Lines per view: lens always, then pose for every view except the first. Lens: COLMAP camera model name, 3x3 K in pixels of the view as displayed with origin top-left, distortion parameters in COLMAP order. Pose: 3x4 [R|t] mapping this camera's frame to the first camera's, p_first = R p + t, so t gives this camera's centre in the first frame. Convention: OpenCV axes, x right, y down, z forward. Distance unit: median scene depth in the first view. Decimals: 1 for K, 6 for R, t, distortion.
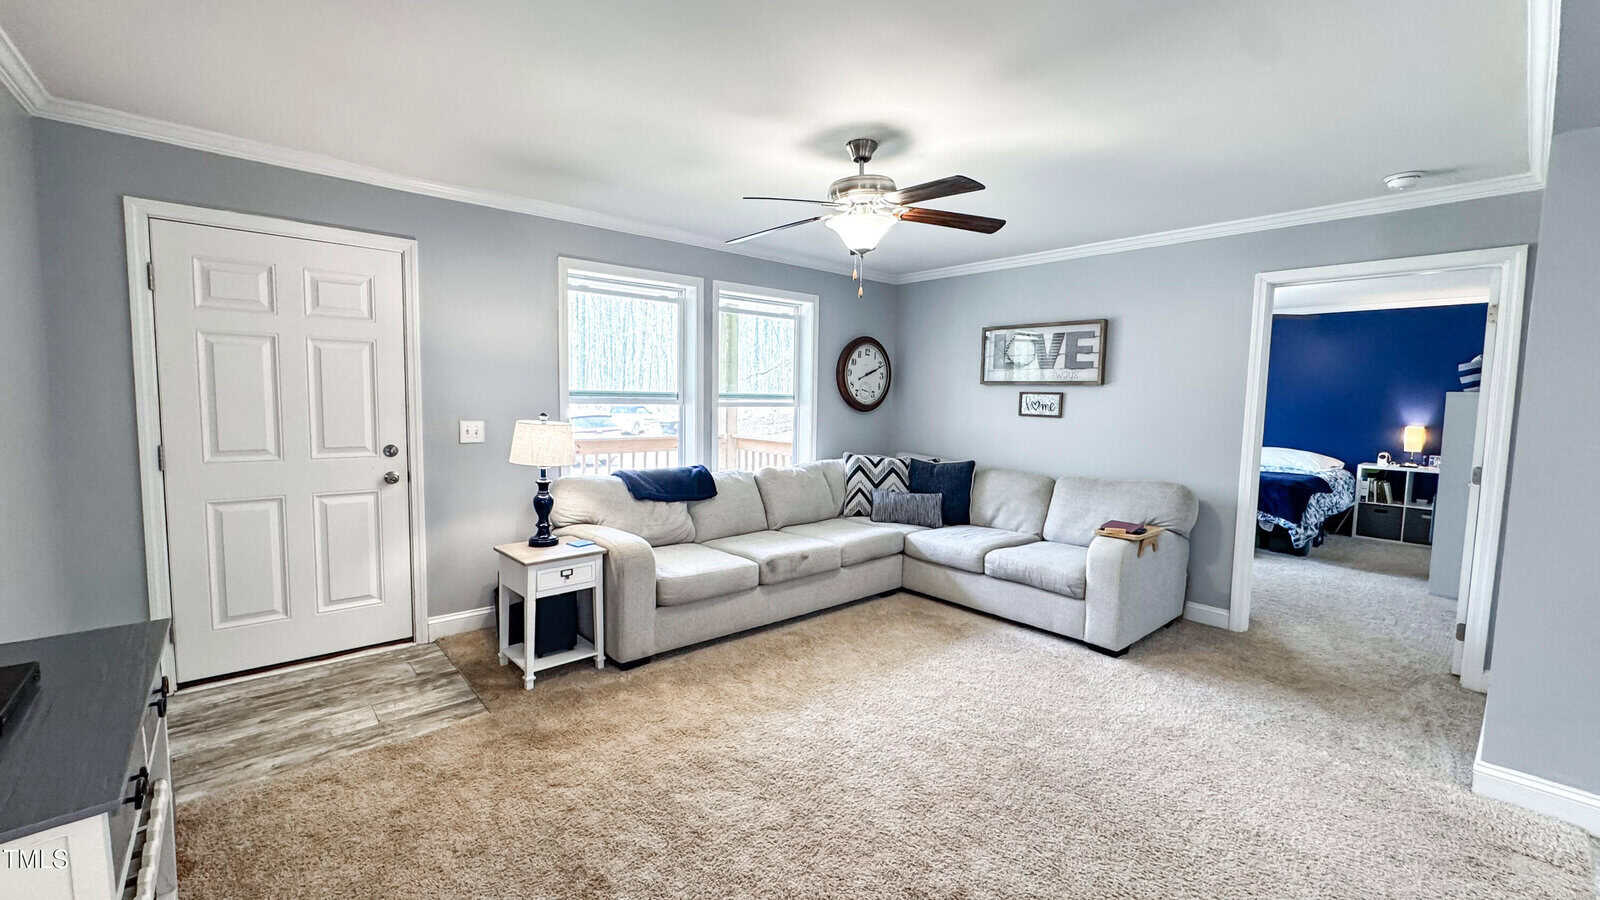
lens RADIAL K [[641.1, 0, 795.7], [0, 641.1, 447.9], [0, 0, 1]] dist [-0.004035, 0.000241]
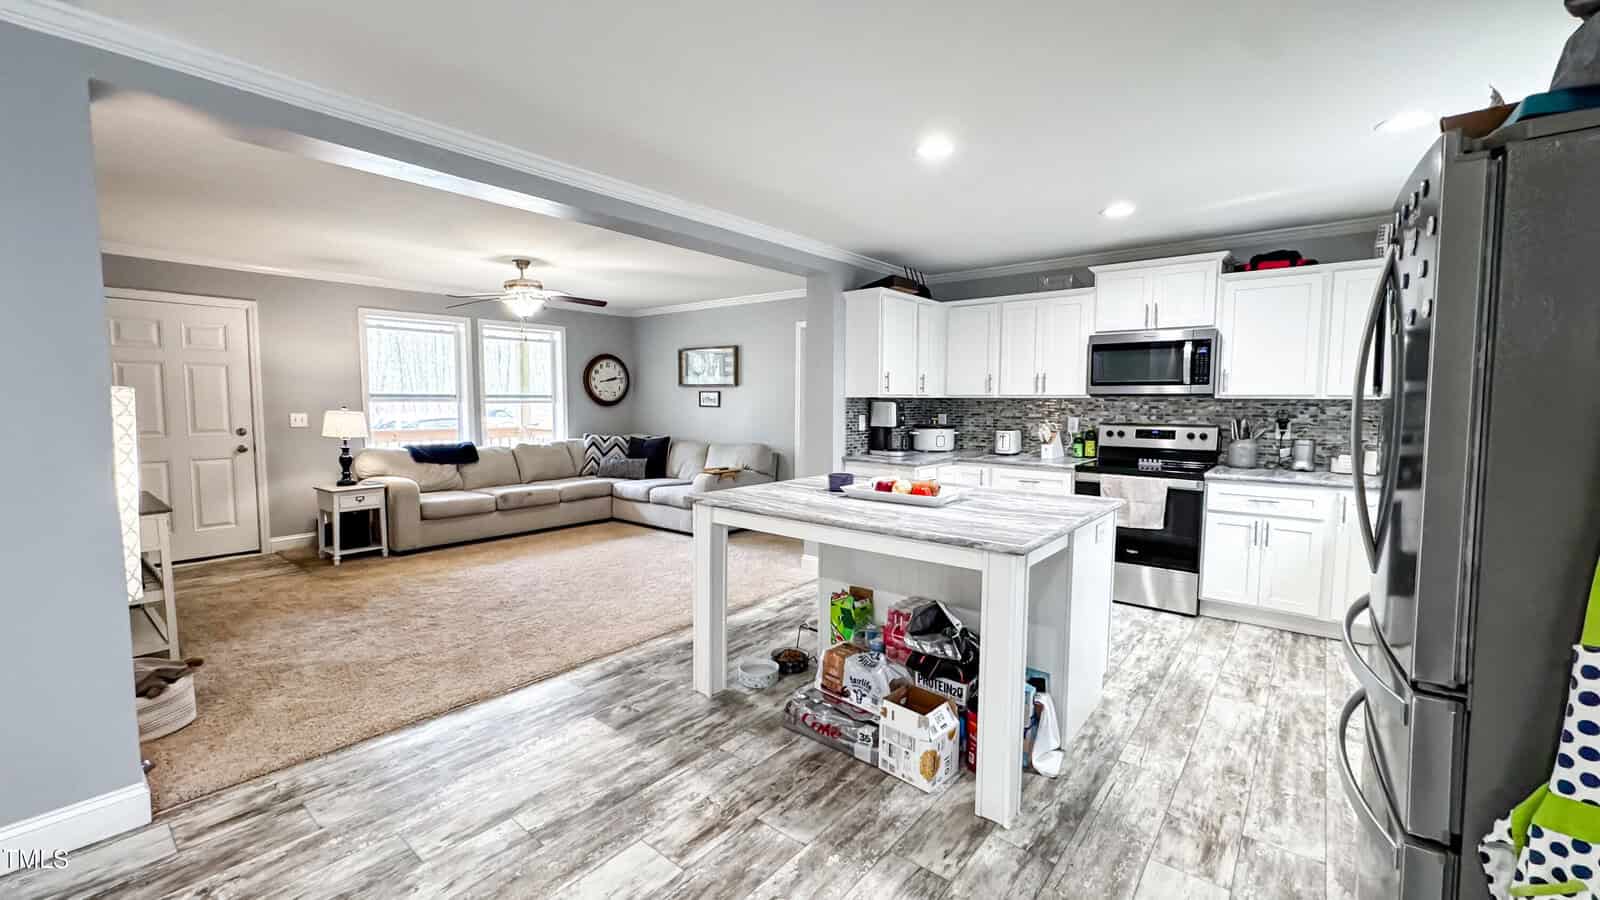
lens RADIAL K [[641.1, 0, 796.7], [0, 641.1, 446.7], [0, 0, 1]] dist [-0.004035, 0.000241]
pose [[0.984809, -0.025074, 0.171821, 0.381868], [0.025818, 0.999664, -0.002096, 0.067205], [-0.171711, 0.006500, 0.985126, -0.676472]]
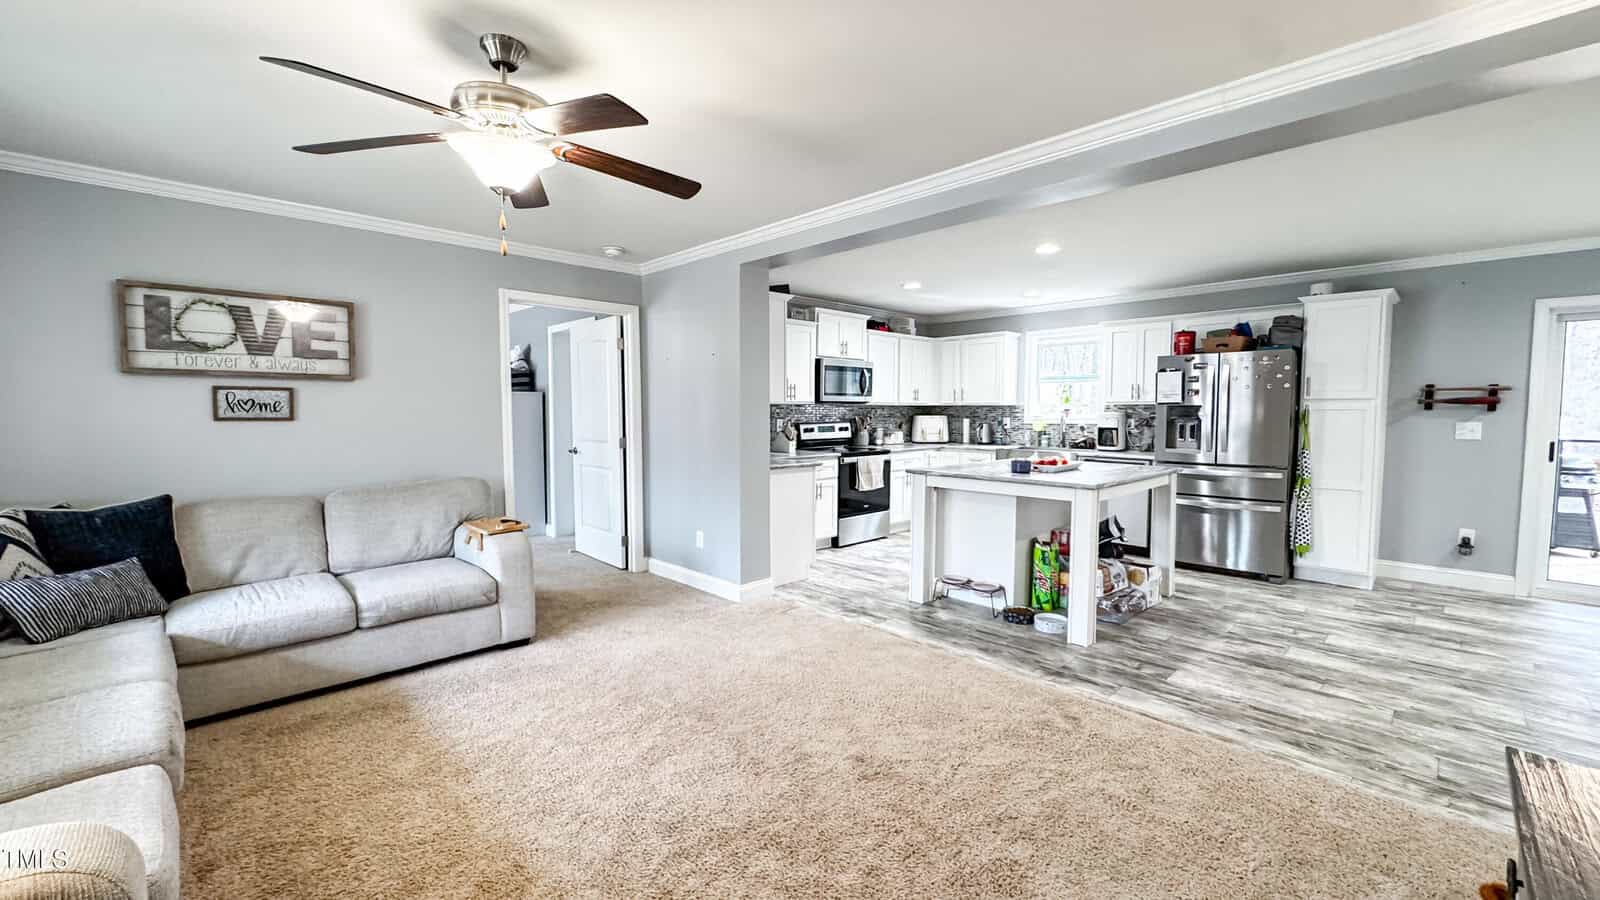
lens RADIAL K [[641.1, 0, 800.2], [0, 641.1, 446.0], [0, 0, 1]] dist [-0.004035, 0.000241]
pose [[-0.057033, -0.075344, 0.995525, -0.459045], [0.077451, 0.993809, 0.079651, -0.035388], [-0.995364, 0.081647, -0.050844, 0.500466]]
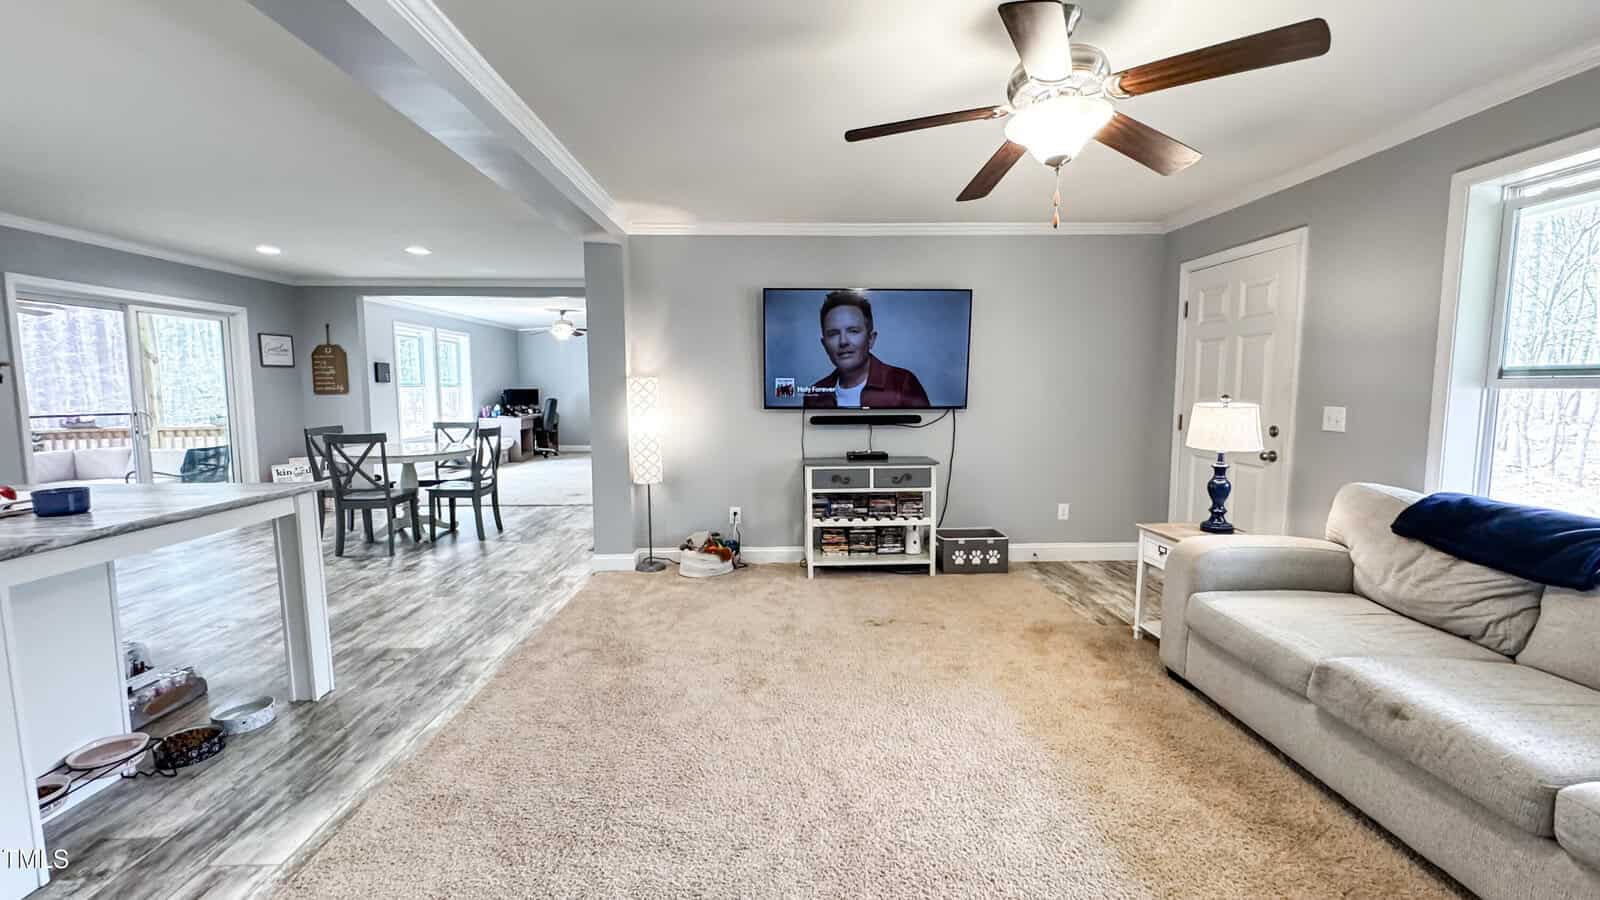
lens RADIAL K [[641.1, 0, 802.0], [0, 641.1, 446.3], [0, 0, 1]] dist [-0.004035, 0.000241]
pose [[-0.627346, 0.057439, -0.776620, 0.592208], [-0.071284, 0.988854, 0.130718, -0.045933], [0.775472, 0.137366, -0.616259, 0.873403]]
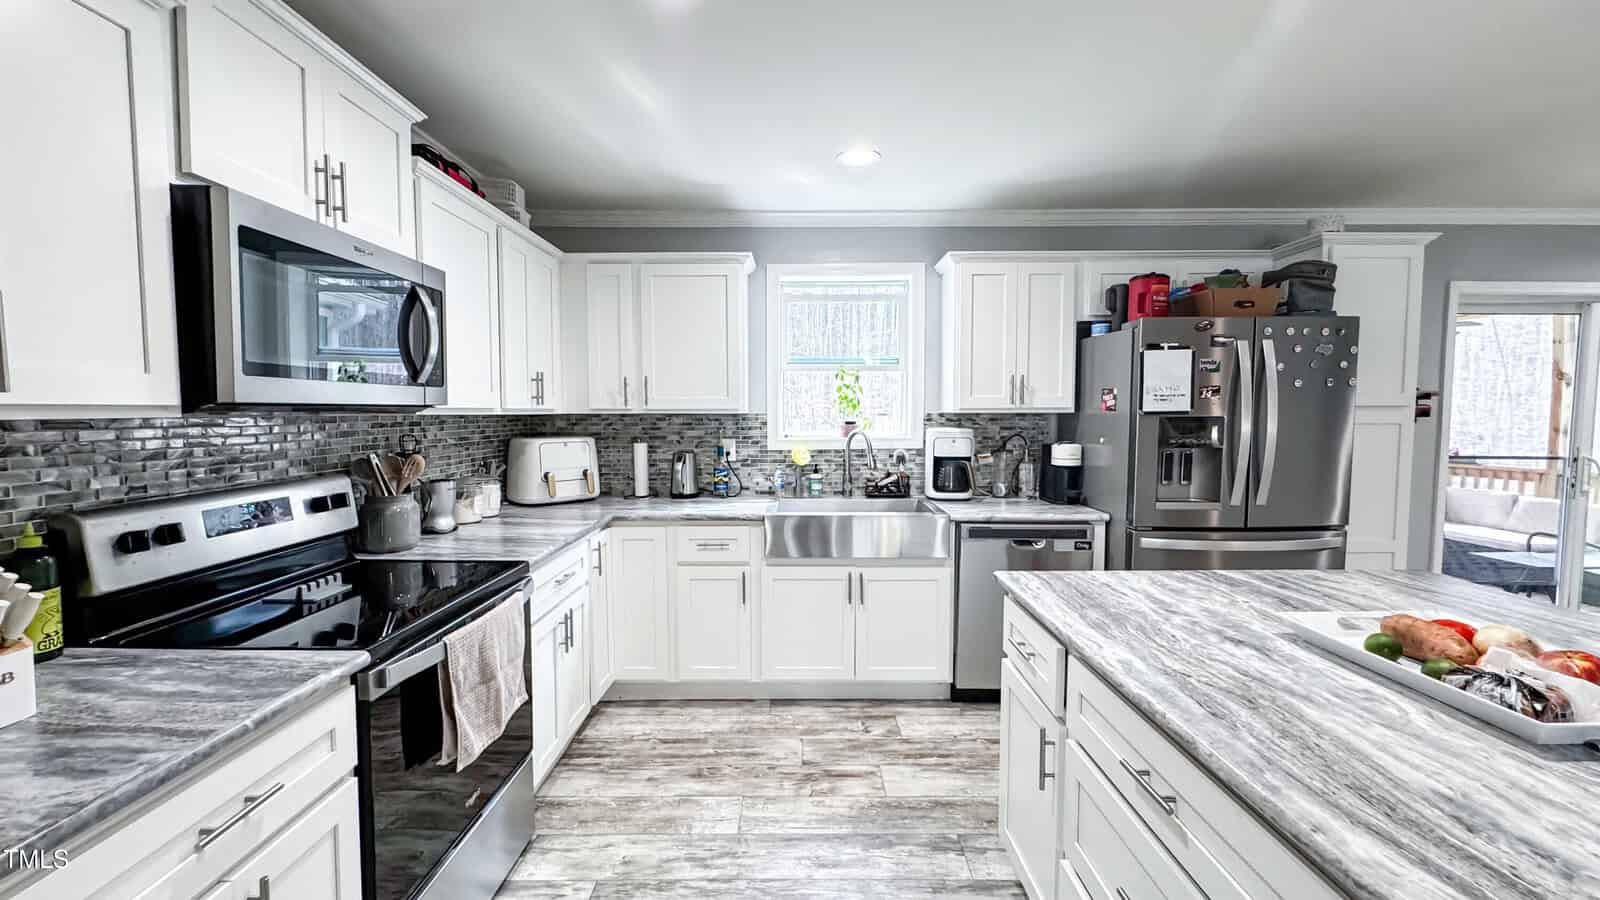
lens RADIAL K [[641.1, 0, 800.7], [0, 641.1, 448.3], [0, 0, 1]] dist [-0.004035, 0.000241]
pose [[-0.758687, -0.055290, 0.649105, 0.677794], [0.039345, 0.990684, 0.130373, -0.023148], [-0.650266, 0.124451, -0.749443, 0.415297]]
